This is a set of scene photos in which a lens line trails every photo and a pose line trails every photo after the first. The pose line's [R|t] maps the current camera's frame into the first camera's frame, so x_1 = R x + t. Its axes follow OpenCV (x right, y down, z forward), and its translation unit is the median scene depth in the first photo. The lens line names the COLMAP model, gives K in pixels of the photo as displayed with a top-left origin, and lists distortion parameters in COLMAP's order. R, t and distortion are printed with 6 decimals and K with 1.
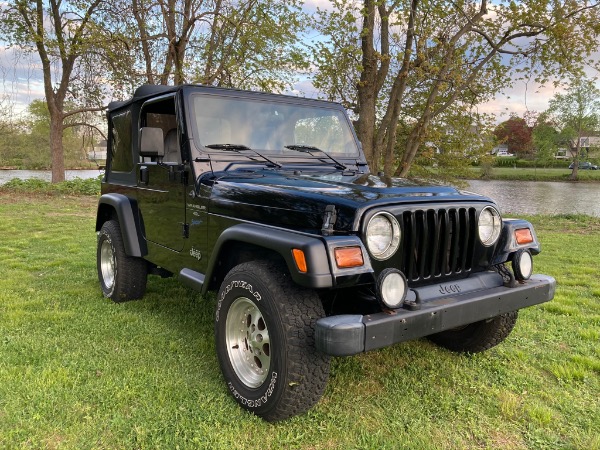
lens RADIAL K [[492.8, 0, 300.0], [0, 492.8, 225.0], [0, 0, 1]] dist [0.003397, -0.005210]
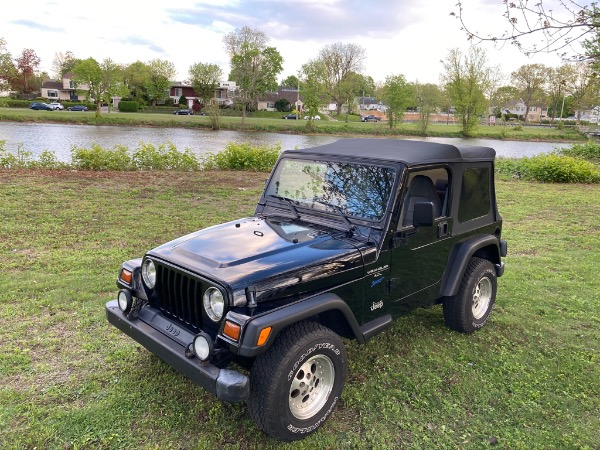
lens RADIAL K [[484.9, 0, 300.5], [0, 484.9, 221.0], [0, 0, 1]] dist [0.018567, -0.000454]
pose [[0.151648, 0.192753, -0.969458, 1.646979], [-0.130327, 0.976138, 0.173695, -0.459736], [0.979805, 0.100006, 0.173150, 1.098716]]
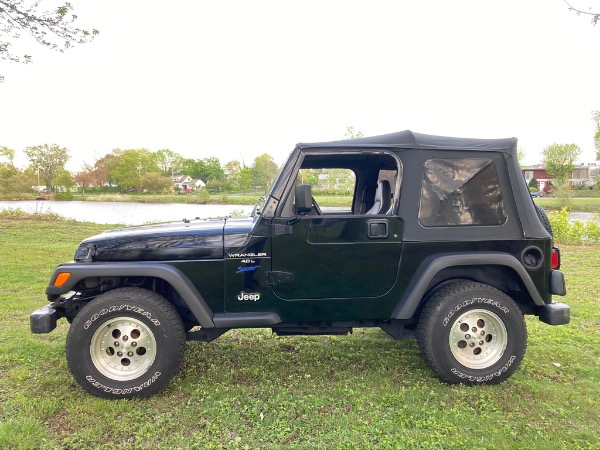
lens RADIAL K [[481.0, 0, 301.0], [0, 481.0, 222.3], [0, 0, 1]] dist [0.061321, -0.088915]
pose [[-0.514101, 0.023637, -0.857404, 1.354159], [-0.099497, 0.991229, 0.086985, -0.310205], [0.851939, 0.130028, -0.507240, 2.435328]]
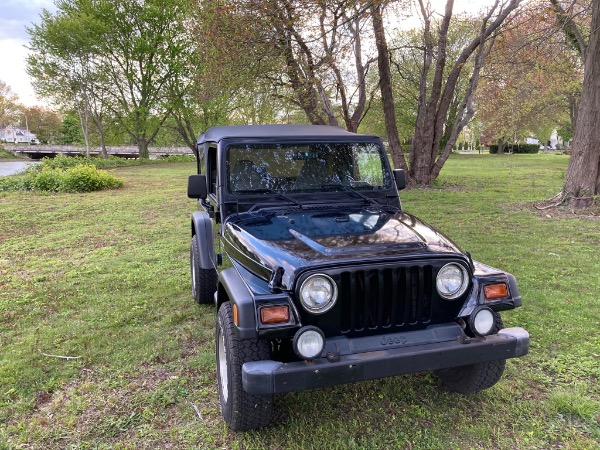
lens RADIAL K [[492.8, 0, 300.0], [0, 492.8, 225.0], [0, 0, 1]] dist [0.003397, -0.005210]
pose [[0.936663, 0.030001, -0.348945, 0.492541], [-0.008717, 0.998013, 0.062407, -0.198275], [0.350123, -0.055413, 0.935063, -0.096409]]
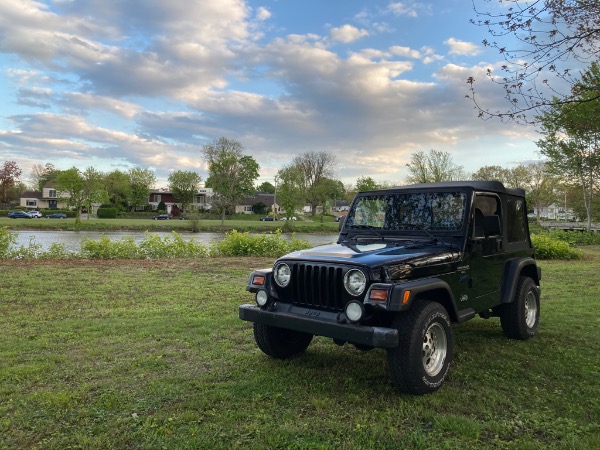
lens RADIAL K [[481.0, 0, 301.0], [0, 481.0, 222.3], [0, 0, 1]] dist [0.061321, -0.088915]
pose [[0.205919, -0.014620, -0.978460, 1.968616], [-0.103611, 0.993942, -0.036657, -0.120184], [0.973068, 0.108928, 0.203157, 0.593763]]
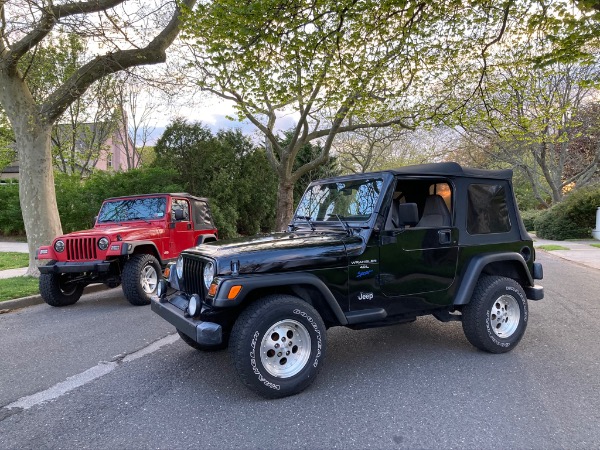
lens RADIAL K [[492.8, 0, 300.0], [0, 492.8, 225.0], [0, 0, 1]] dist [0.003397, -0.005210]
pose [[-0.124468, 0.003380, -0.992218, 1.977686], [-0.094231, 0.995434, 0.015212, -0.213592], [0.987739, 0.095391, -0.123581, 1.591510]]
